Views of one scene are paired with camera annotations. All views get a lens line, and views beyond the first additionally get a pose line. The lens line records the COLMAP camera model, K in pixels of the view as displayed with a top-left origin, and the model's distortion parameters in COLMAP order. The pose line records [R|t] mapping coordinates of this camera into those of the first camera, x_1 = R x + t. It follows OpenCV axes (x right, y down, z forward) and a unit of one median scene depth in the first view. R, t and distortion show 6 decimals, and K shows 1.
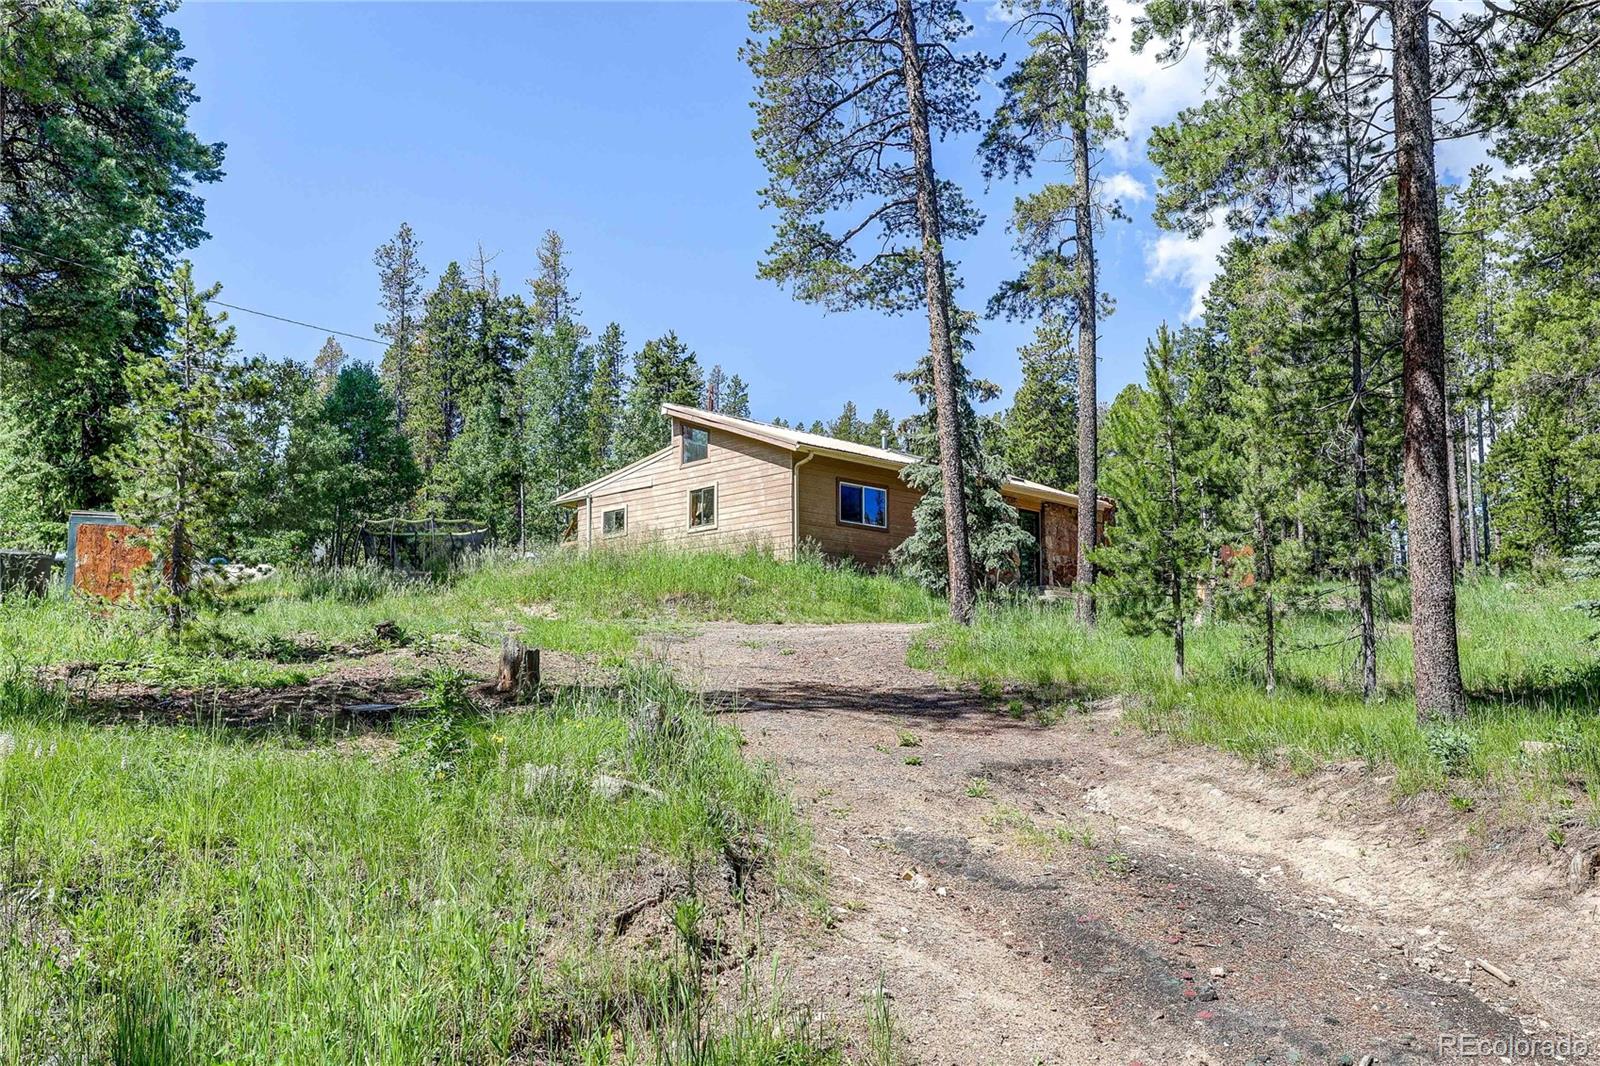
lens RADIAL K [[1294.9, 0, 795.4], [0, 1294.9, 714.5], [0, 0, 1]] dist [-0.002347, -0.004779]
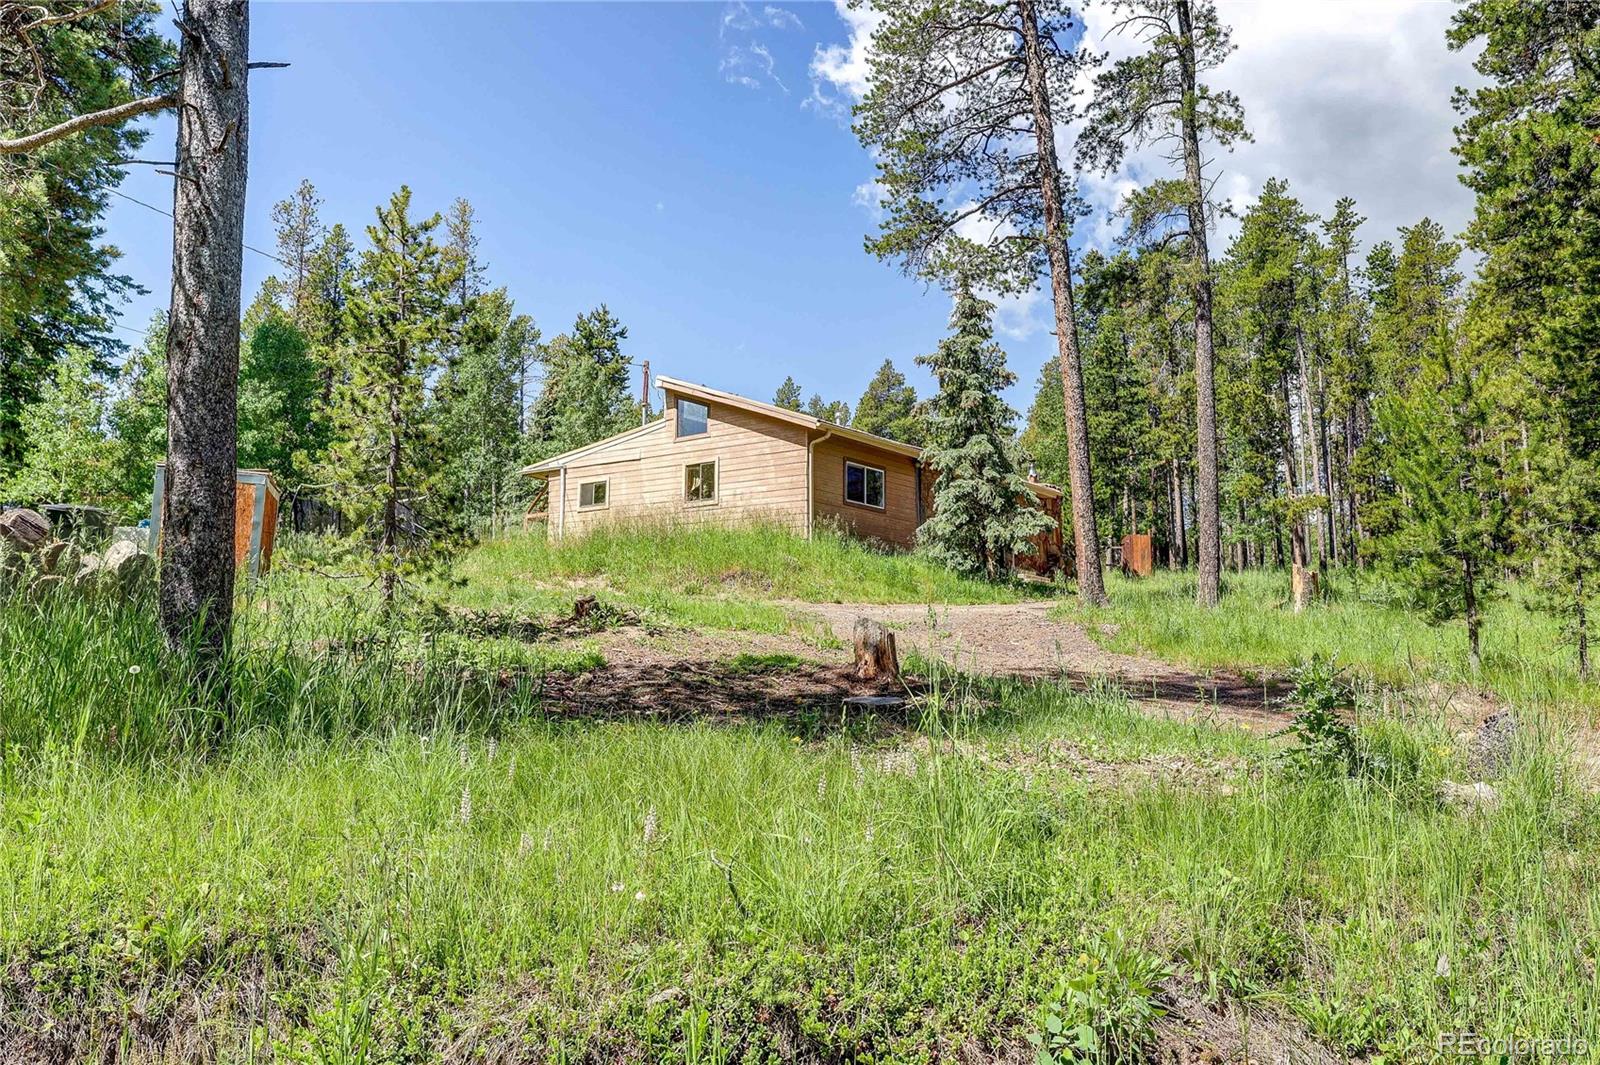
lens RADIAL K [[1254.7, 0, 800.3], [0, 1254.7, 625.9], [0, 0, 1]] dist [-0.002045, -0.002782]
pose [[0.985951, 0.013907, 0.166454, -0.152944], [-0.005633, 0.998730, -0.050076, -0.003874], [-0.166939, 0.048435, 0.984777, 0.054991]]
